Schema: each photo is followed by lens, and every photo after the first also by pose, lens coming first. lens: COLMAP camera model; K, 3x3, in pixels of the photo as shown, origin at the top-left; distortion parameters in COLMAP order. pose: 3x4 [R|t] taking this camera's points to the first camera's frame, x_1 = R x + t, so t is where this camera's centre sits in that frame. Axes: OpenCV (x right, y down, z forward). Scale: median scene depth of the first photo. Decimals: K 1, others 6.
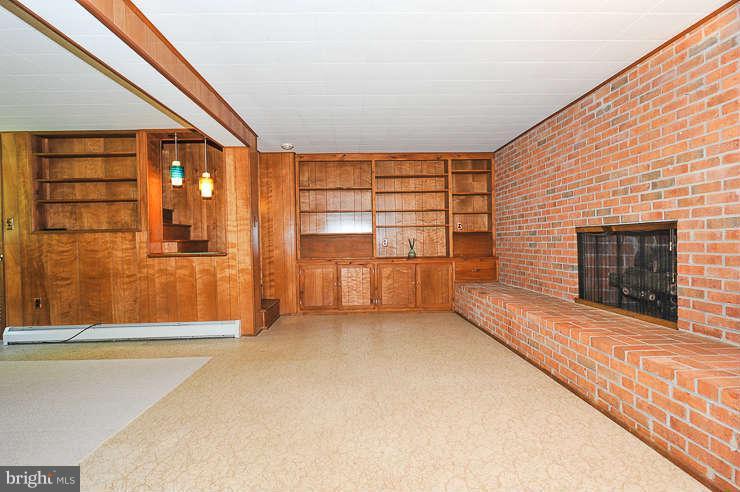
lens RADIAL K [[405.9, 0, 359.4], [0, 405.9, 245.4], [0, 0, 1]] dist [-0.004456, -0.000619]
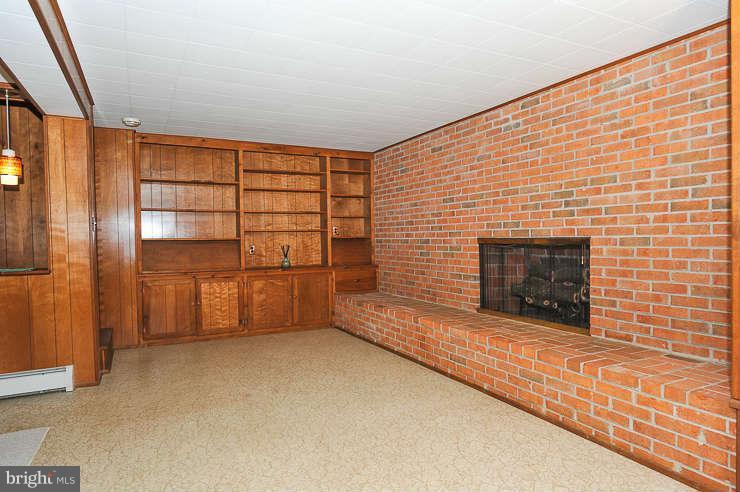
lens RADIAL K [[457.9, 0, 360.6], [0, 457.9, 246.3], [0, 0, 1]] dist [0.001162, -0.001238]
pose [[0.906629, -0.002200, 0.421924, -0.206156], [0.000497, 0.999991, 0.004147, -0.027856], [-0.421929, -0.003550, 0.906622, 0.086279]]
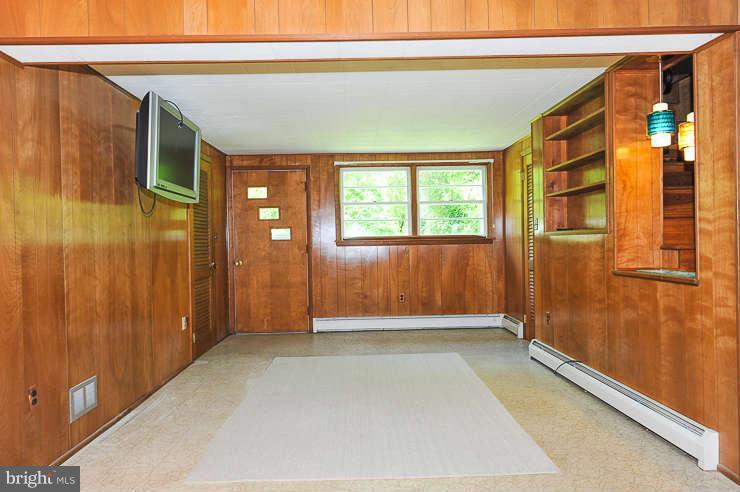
lens RADIAL K [[524.0, 0, 373.1], [0, 524.0, 243.9], [0, 0, 1]] dist [0.008399, -0.000486]
pose [[0.038116, 0.027365, -0.998899, 0.304059], [0.010579, 0.999558, 0.027786, -0.049591], [0.999217, -0.011626, 0.037809, 0.703028]]
